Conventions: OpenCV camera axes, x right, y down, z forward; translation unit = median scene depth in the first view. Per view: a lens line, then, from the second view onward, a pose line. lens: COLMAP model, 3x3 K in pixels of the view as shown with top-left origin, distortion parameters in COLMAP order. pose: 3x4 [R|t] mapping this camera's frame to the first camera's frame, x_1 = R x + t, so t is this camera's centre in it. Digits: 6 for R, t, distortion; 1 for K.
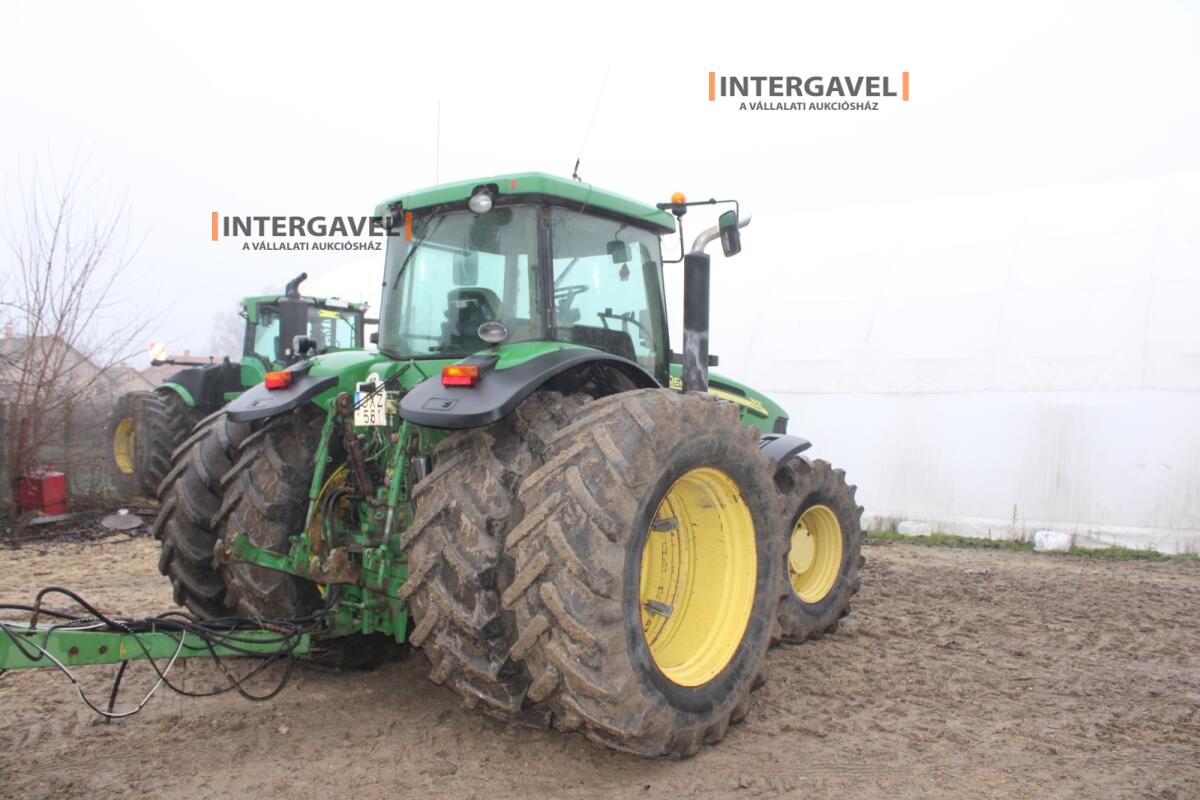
lens RADIAL K [[1000.4, 0, 600.0], [0, 1000.4, 400.0], [0, 0, 1]] dist [-0.151305, 0.121918]
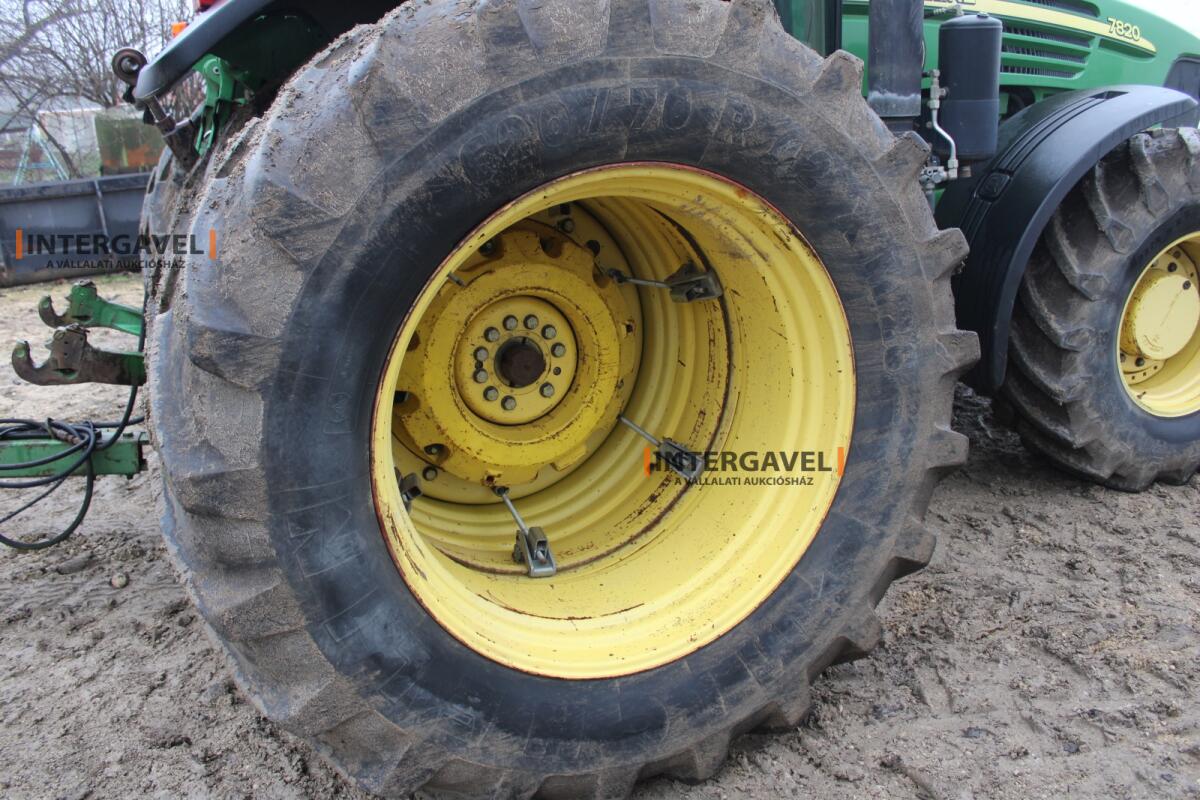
lens RADIAL K [[1000.4, 0, 600.0], [0, 1000.4, 400.0], [0, 0, 1]] dist [-0.151305, 0.121918]
pose [[0.878505, 0.093135, -0.468567, 0.261662], [0.058292, 0.952587, 0.298631, 0.036173], [0.474164, -0.289663, 0.831423, 0.608414]]
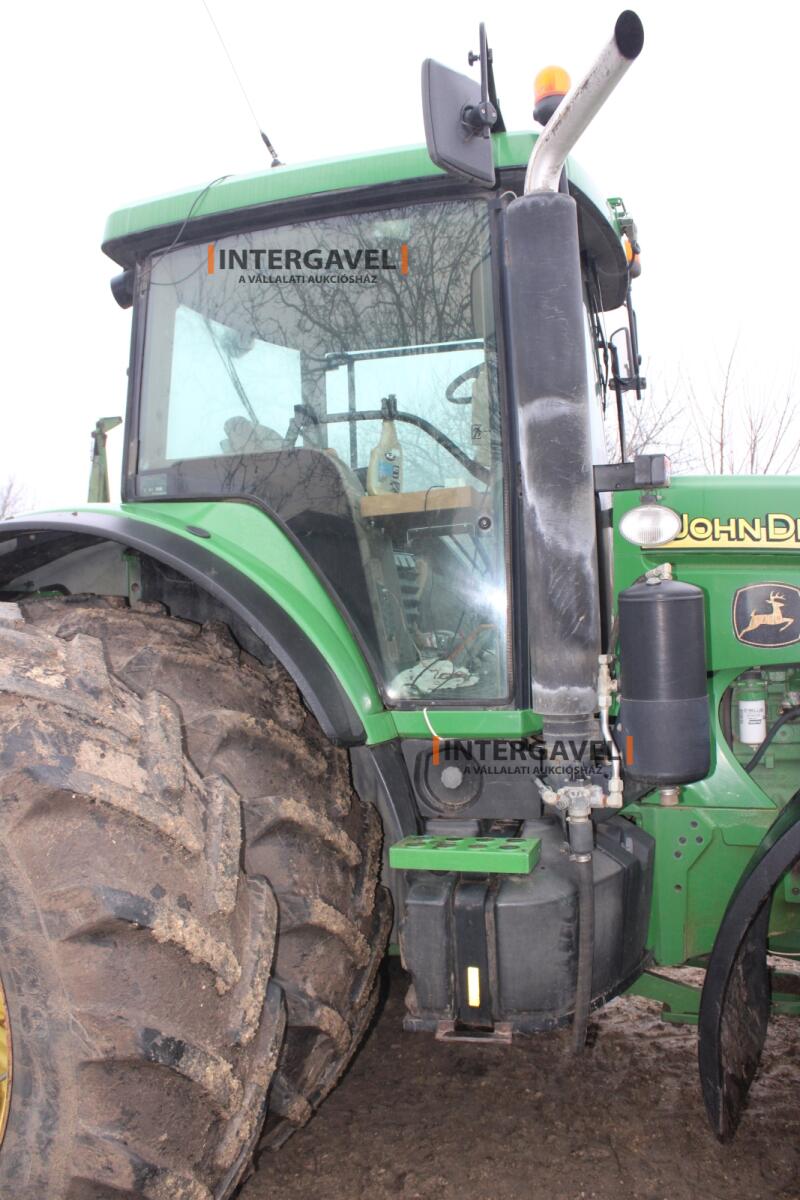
lens RADIAL K [[1029.8, 0, 400.0], [0, 1029.8, 600.0], [0, 0, 1]] dist [-0.163597, 0.155631]
pose [[0.312482, -0.016221, -0.949785, 0.557304], [0.039814, 0.999199, -0.003966, 0.006118], [0.949089, -0.036575, 0.312878, 1.036560]]
